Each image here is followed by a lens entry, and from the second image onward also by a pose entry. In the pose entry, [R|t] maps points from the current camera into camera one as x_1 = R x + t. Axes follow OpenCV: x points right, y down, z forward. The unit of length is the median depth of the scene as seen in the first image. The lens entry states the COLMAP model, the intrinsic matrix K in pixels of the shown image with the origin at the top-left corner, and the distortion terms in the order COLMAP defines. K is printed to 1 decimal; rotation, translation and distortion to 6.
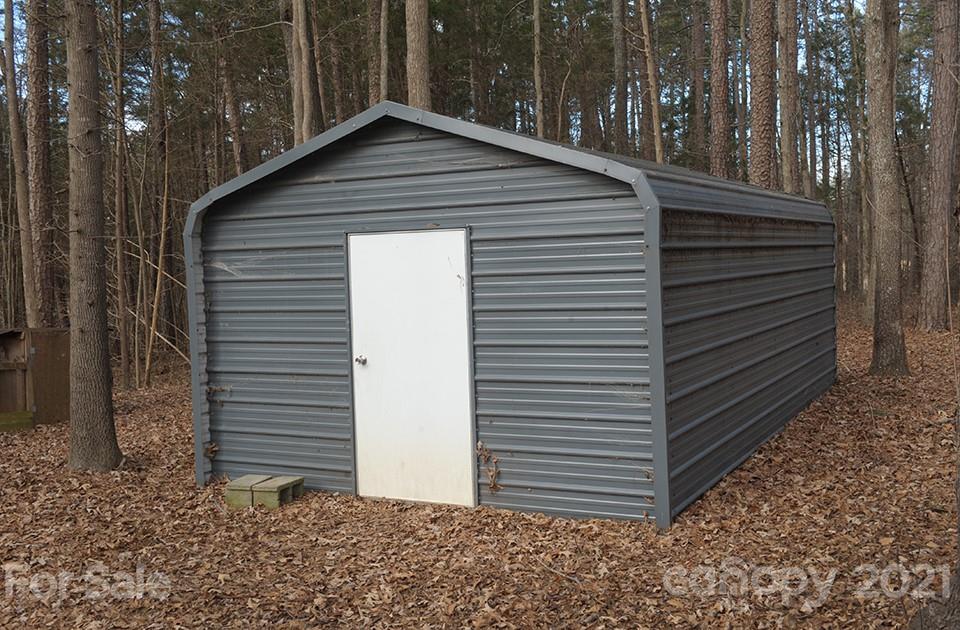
lens RADIAL K [[1131.3, 0, 480.0], [0, 1131.3, 315.0], [0, 0, 1]] dist [-0.004744, 0.010138]
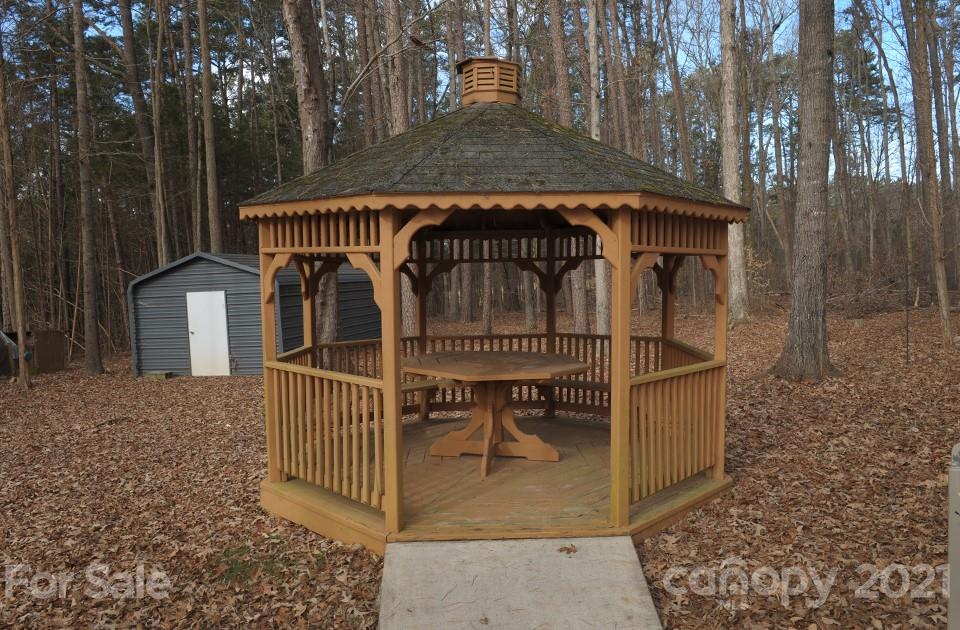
lens RADIAL K [[690.6, 0, 480.0], [0, 690.6, 315.0], [0, 0, 1]] dist [0.000738, -0.085351]
pose [[0.956874, -0.027834, 0.289166, 0.110499], [0.029537, 0.999563, -0.001530, 0.018790], [-0.288997, 0.010005, 0.957278, -1.073600]]
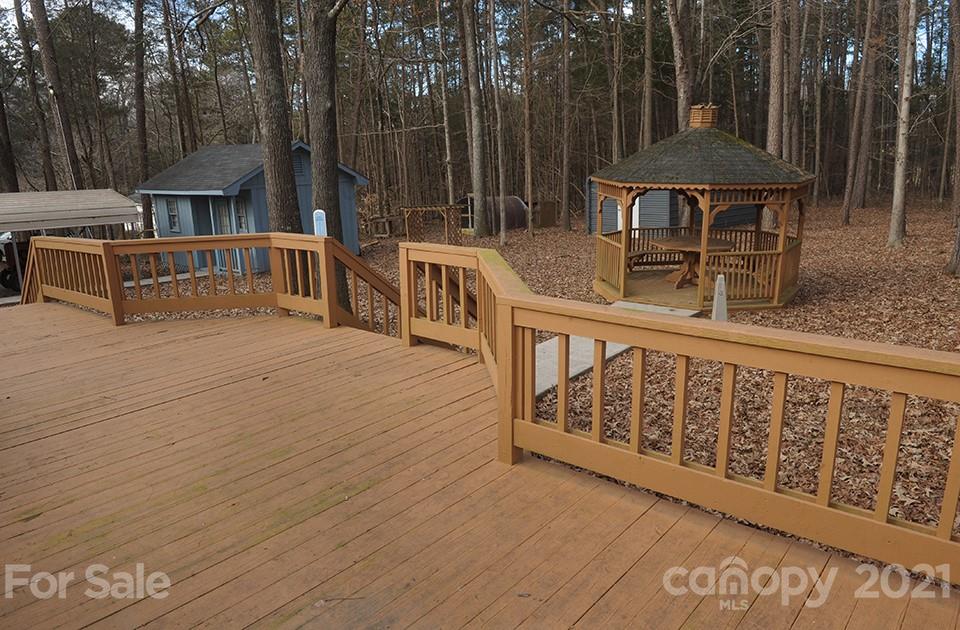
lens RADIAL K [[690.6, 0, 480.0], [0, 690.6, 315.0], [0, 0, 1]] dist [0.000738, -0.085351]
pose [[0.924440, 0.075494, -0.373779, 0.523951], [-0.004166, 0.982148, 0.188066, -0.079094], [0.381304, -0.172299, 0.908251, -2.189254]]
